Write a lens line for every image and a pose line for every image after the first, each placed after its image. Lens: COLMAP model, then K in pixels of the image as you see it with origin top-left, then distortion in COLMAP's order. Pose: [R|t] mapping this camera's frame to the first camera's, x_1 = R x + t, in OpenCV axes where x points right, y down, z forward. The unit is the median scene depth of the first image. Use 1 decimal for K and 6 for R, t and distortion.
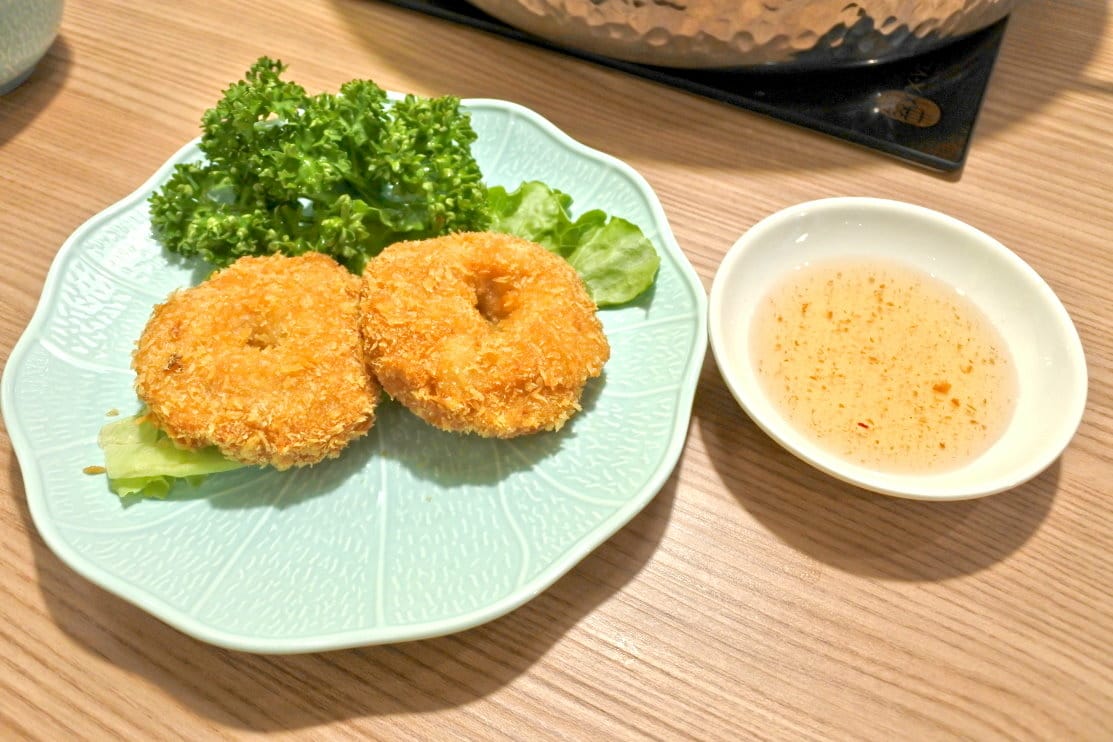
lens RADIAL K [[860.1, 0, 556.1], [0, 860.1, 370.8], [0, 0, 1]] dist [-0.097415, 0.046974]
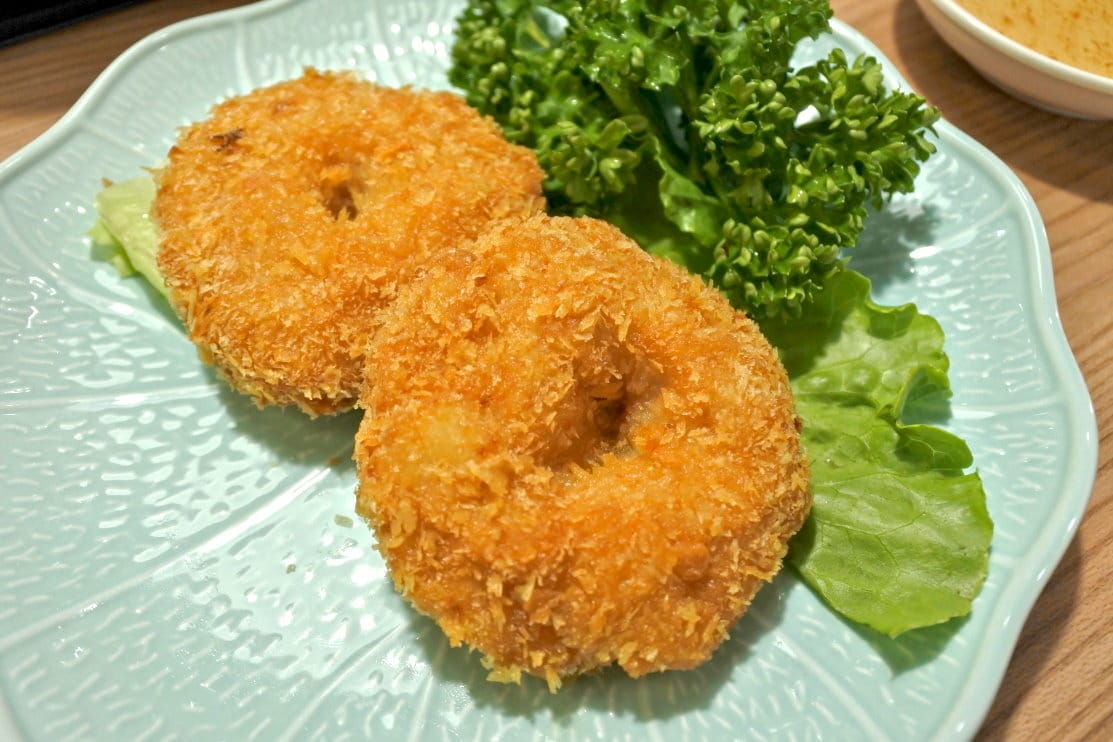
lens RADIAL K [[860.1, 0, 557.7], [0, 860.1, 380.4], [0, 0, 1]] dist [-0.097415, 0.046974]
pose [[0.568378, 0.694329, -0.441423, 0.117571], [-0.672934, 0.700995, 0.236147, -0.190921], [0.473399, 0.162827, 0.865668, 0.522272]]
